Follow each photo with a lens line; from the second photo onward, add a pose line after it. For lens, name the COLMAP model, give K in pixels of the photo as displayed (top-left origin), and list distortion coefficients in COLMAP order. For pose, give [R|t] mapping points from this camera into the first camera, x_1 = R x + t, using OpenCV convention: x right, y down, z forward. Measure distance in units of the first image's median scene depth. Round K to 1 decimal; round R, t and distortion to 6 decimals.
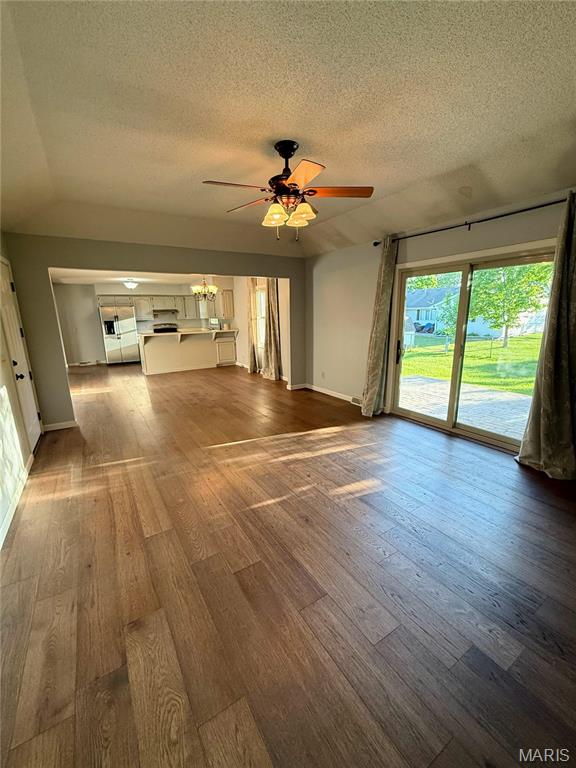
lens RADIAL K [[315.3, 0, 288.0], [0, 315.3, 384.0], [0, 0, 1]] dist [-0.008177, 0.000218]
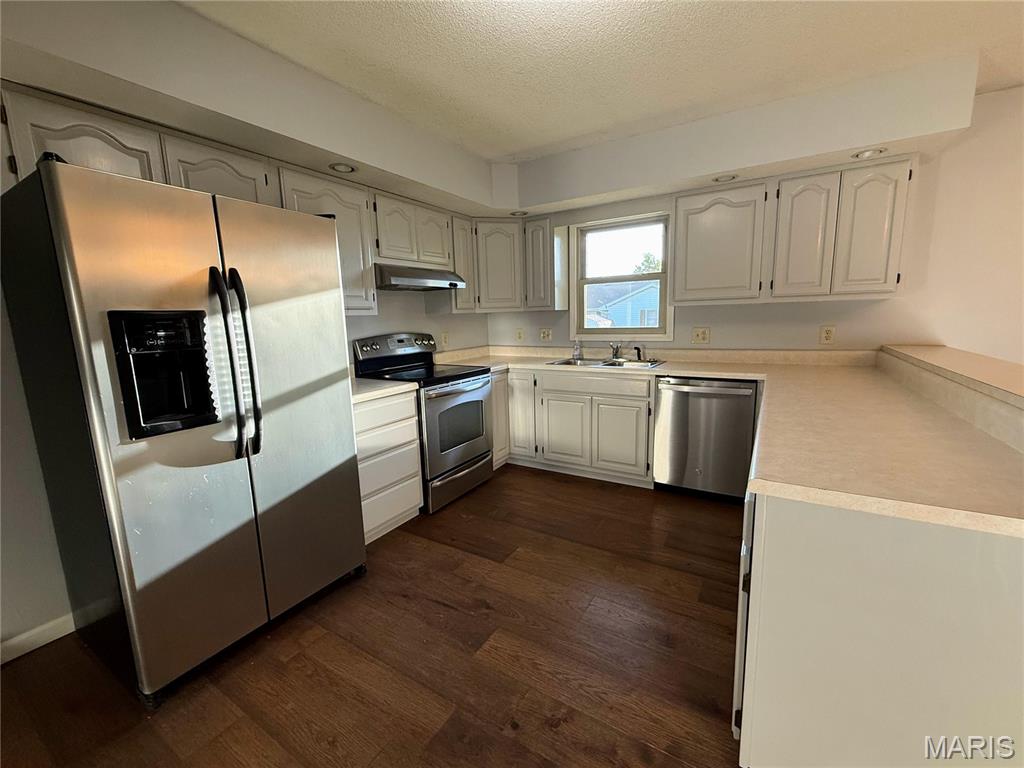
lens RADIAL K [[419.2, 0, 512.0], [0, 419.2, 384.0], [0, 0, 1]] dist [0.000285, 0.000120]
pose [[0.896242, -0.073633, 0.437412, -0.509056], [0.106364, 0.993030, -0.050771, -0.149537], [-0.430625, 0.092029, 0.897827, 0.792710]]
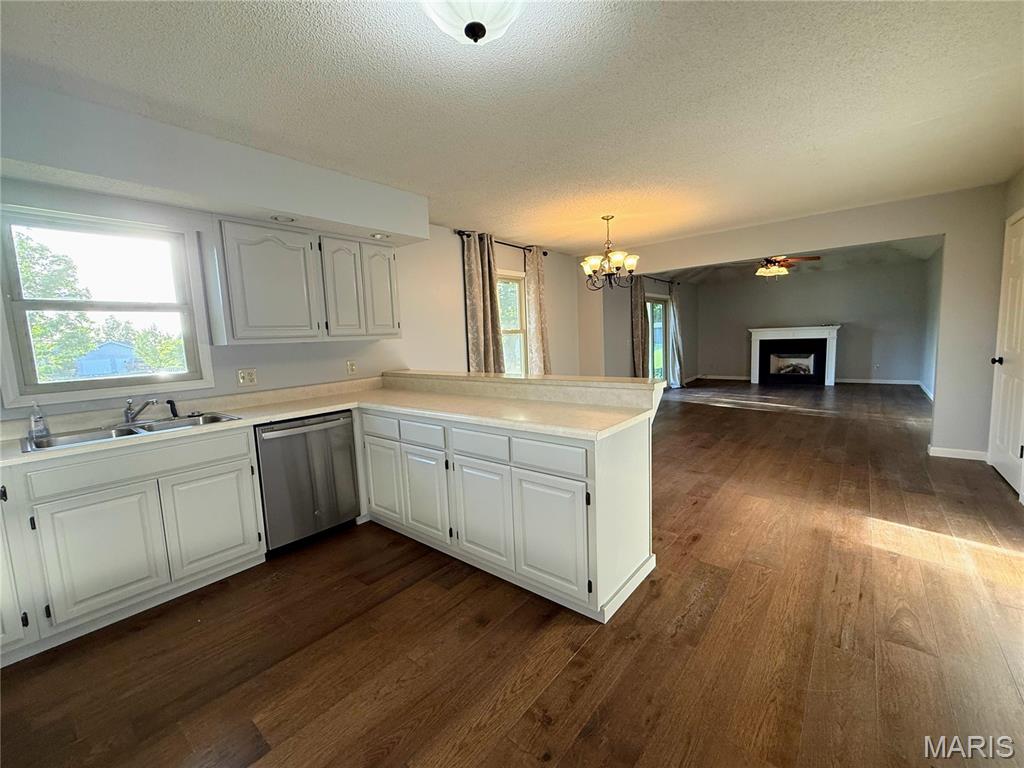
lens RADIAL K [[420.4, 0, 512.0], [0, 420.4, 384.0], [0, 0, 1]] dist [-0.008177, 0.000218]
pose [[-0.311165, -0.071888, 0.947633, -0.570851], [0.258490, 0.953140, 0.157184, -0.182957], [-0.914527, 0.293864, -0.278001, 0.937453]]
